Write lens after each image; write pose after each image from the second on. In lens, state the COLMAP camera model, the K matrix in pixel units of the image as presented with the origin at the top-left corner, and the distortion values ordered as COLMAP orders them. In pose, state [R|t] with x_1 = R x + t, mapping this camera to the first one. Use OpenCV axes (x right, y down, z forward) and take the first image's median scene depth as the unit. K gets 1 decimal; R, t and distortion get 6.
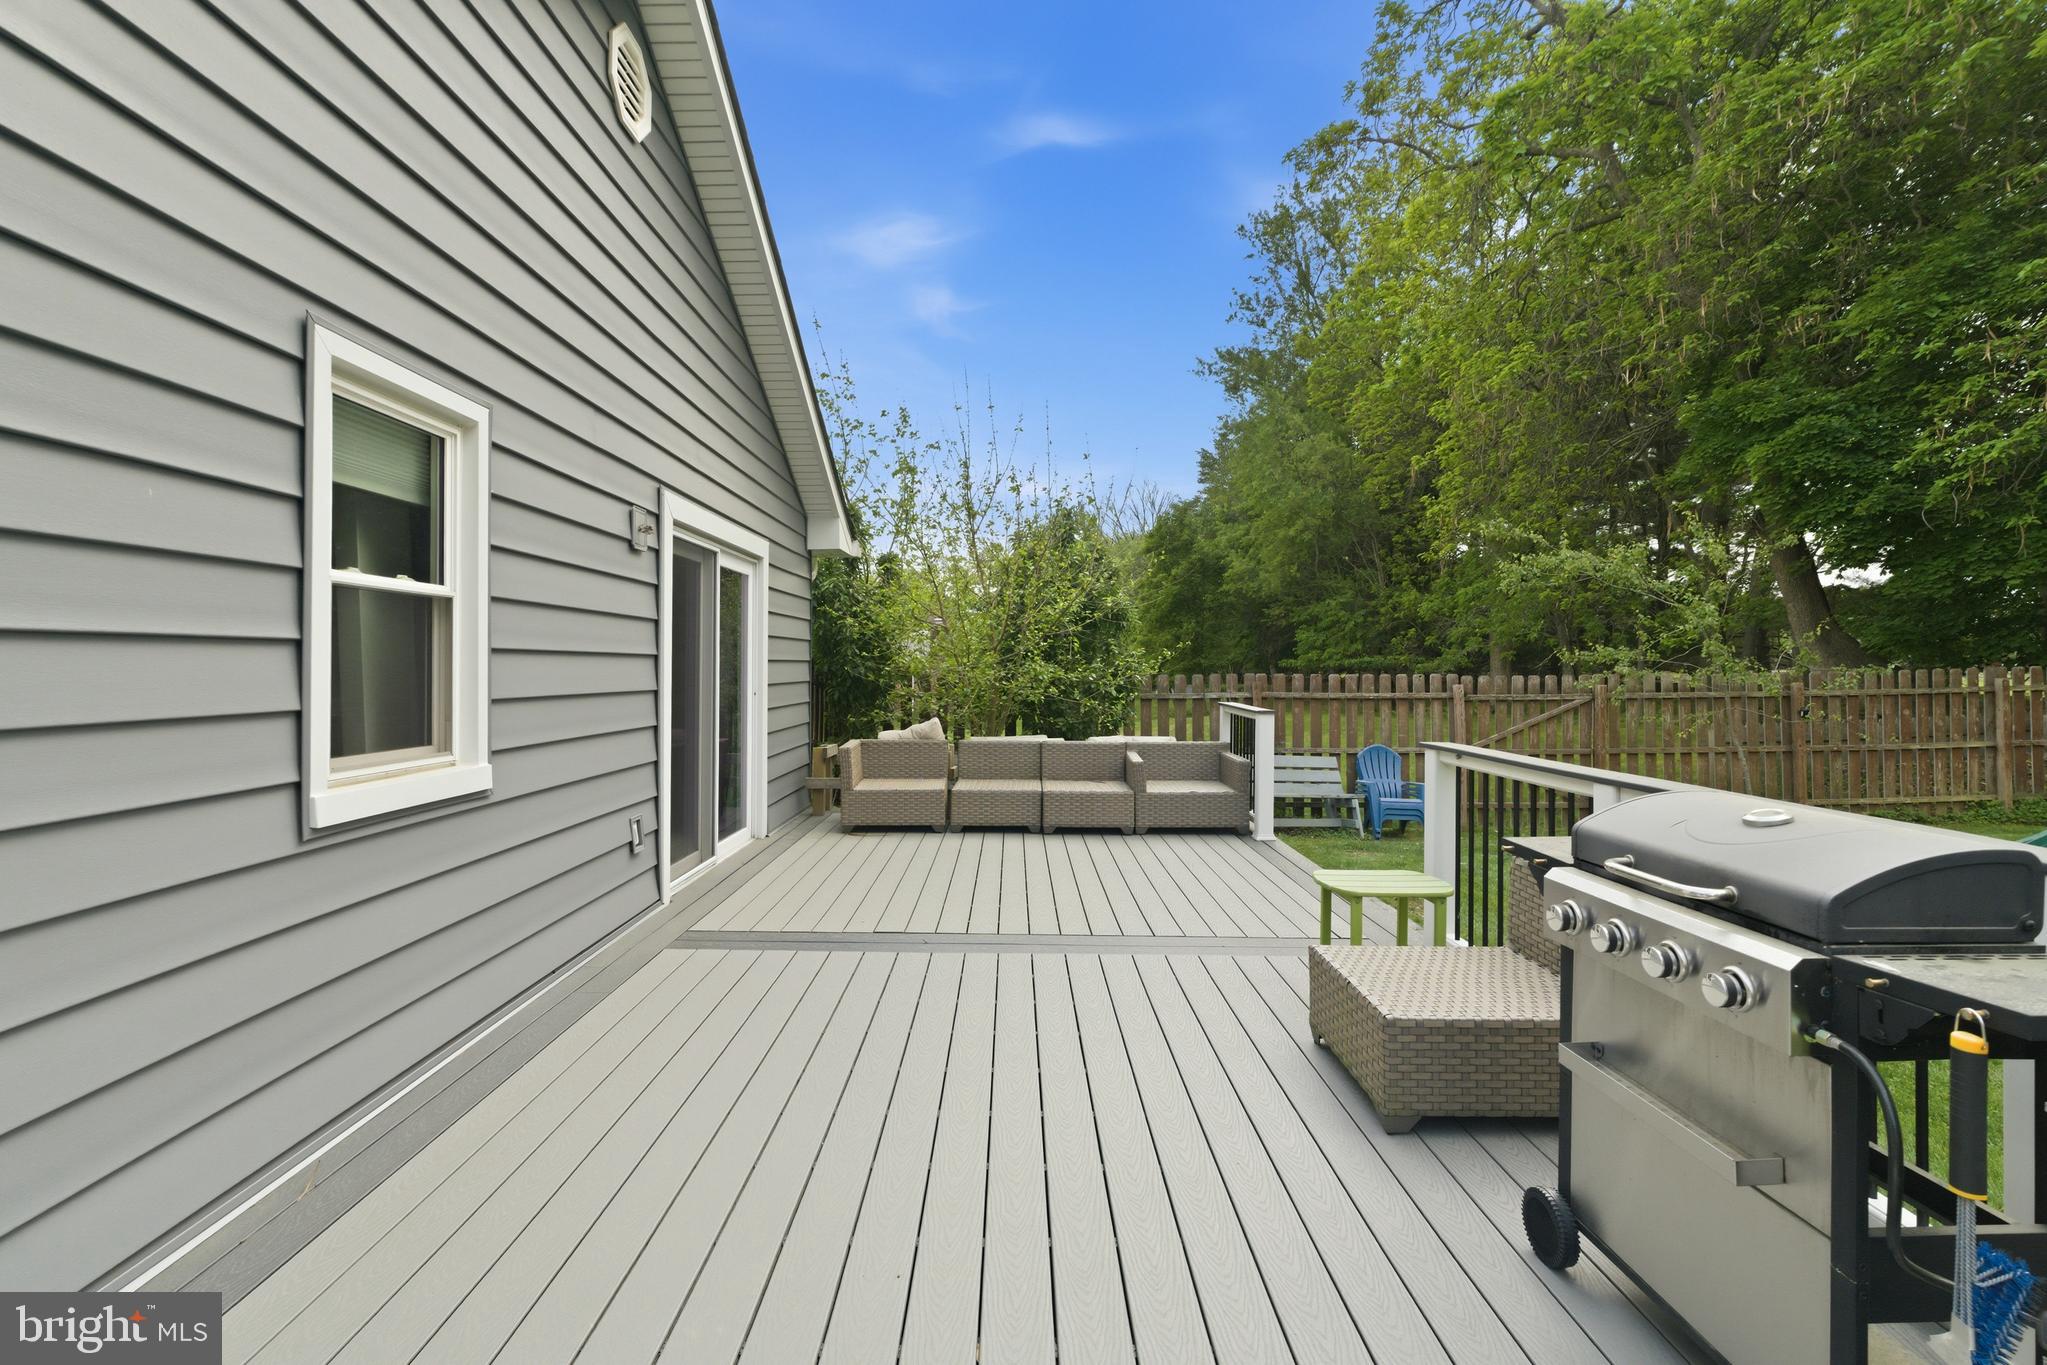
lens RADIAL K [[940.2, 0, 1029.5], [0, 940.2, 671.5], [0, 0, 1]] dist [-0.000145, 0.002276]
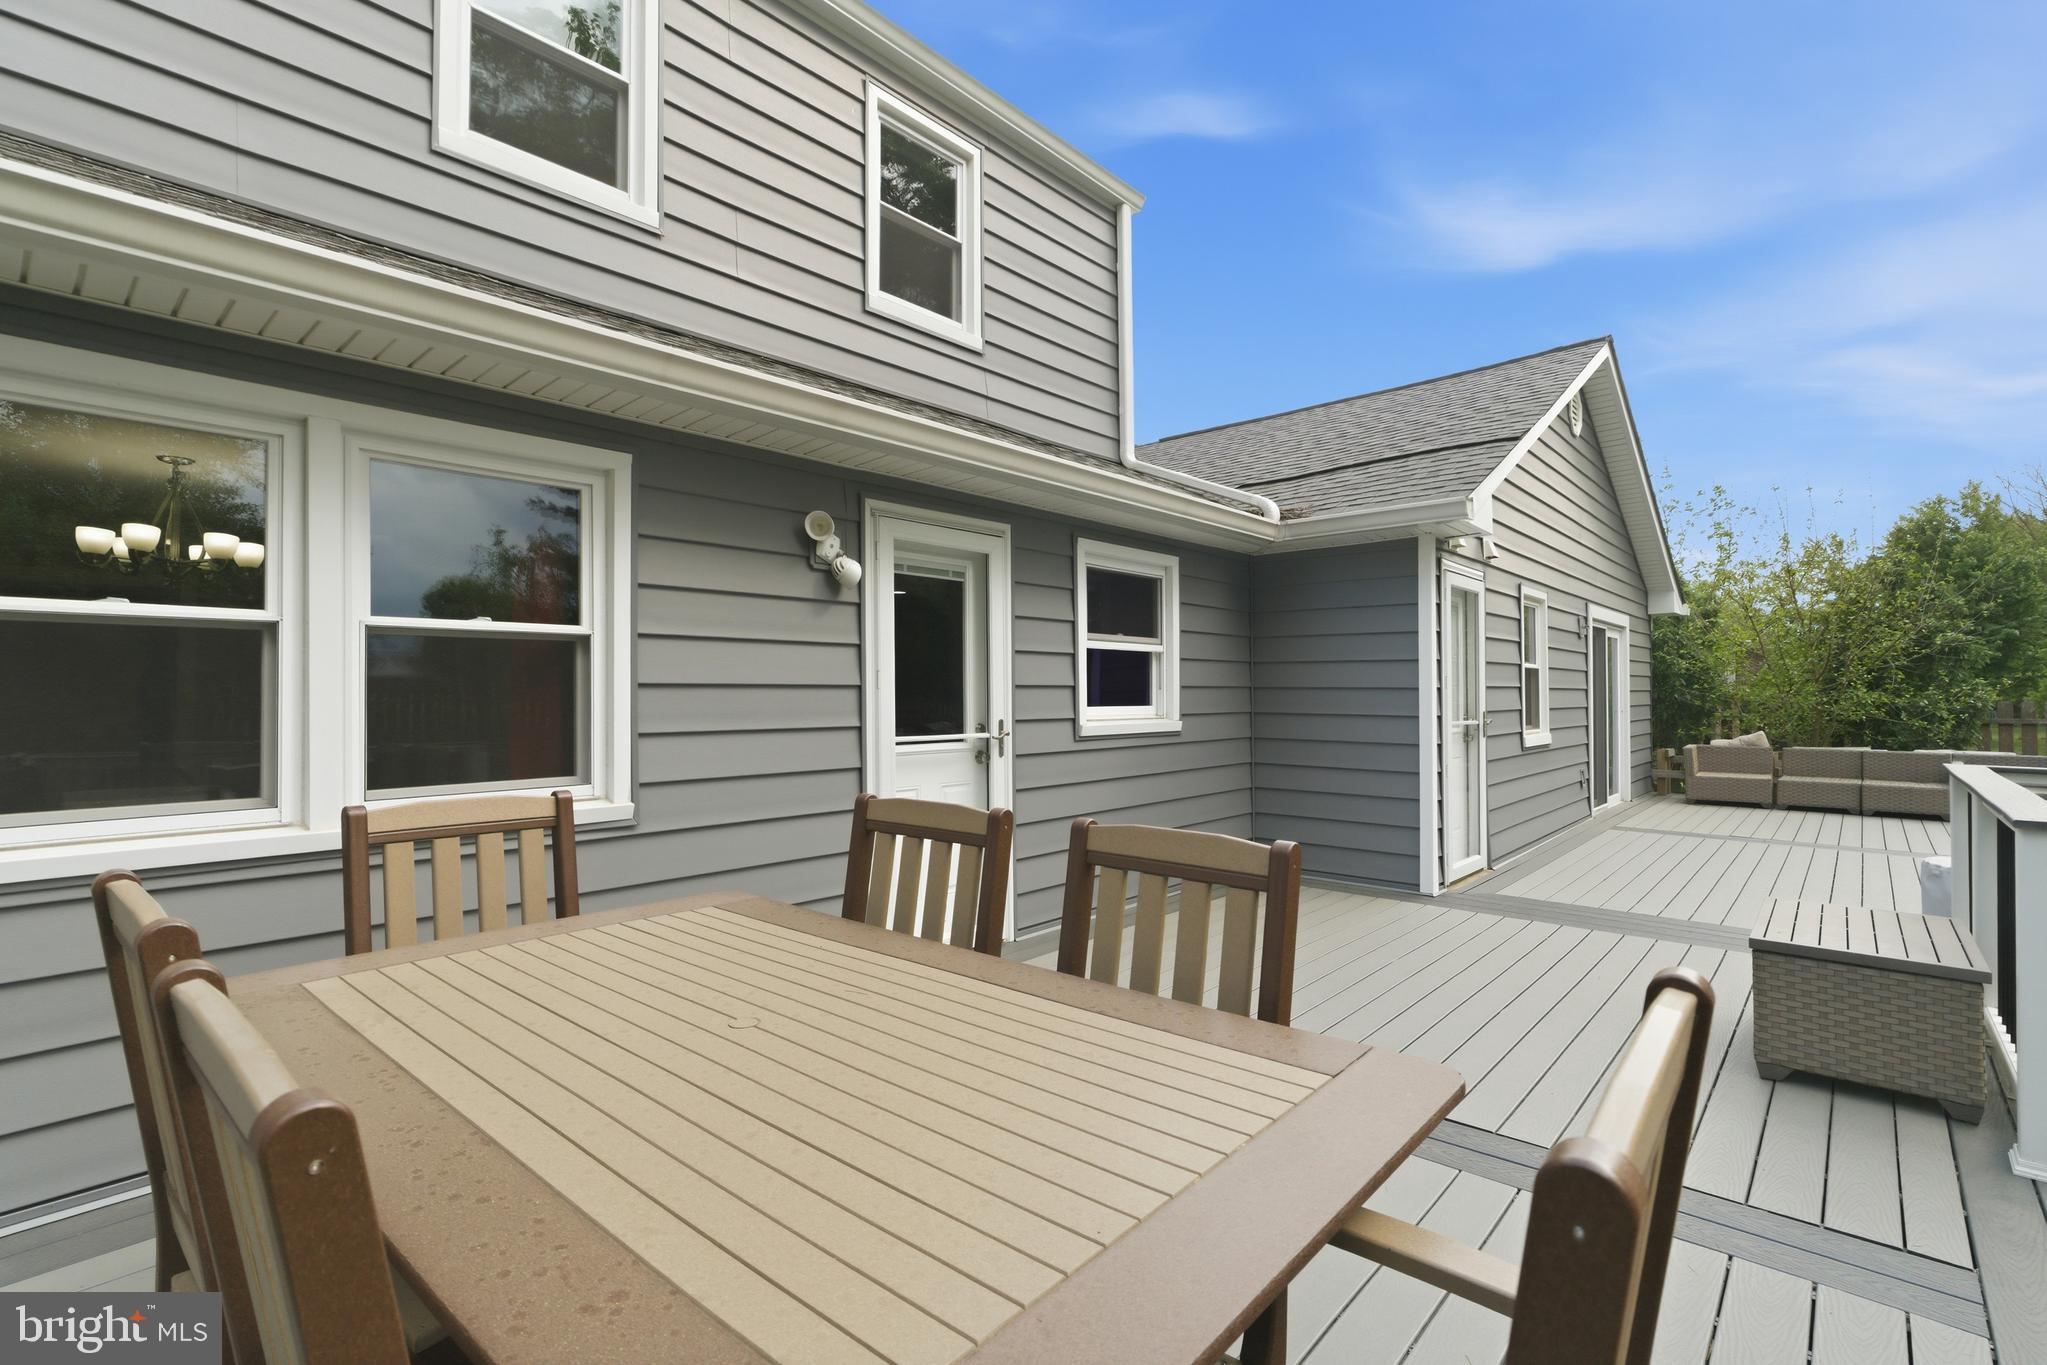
lens RADIAL K [[940.2, 0, 1039.5], [0, 940.2, 681.5], [0, 0, 1]] dist [-0.000145, 0.002276]
pose [[0.741047, -0.013713, -0.671313, 0.045403], [0.000667, 0.999806, -0.019688, 0.002623], [0.671453, 0.014142, 0.740912, -0.757691]]
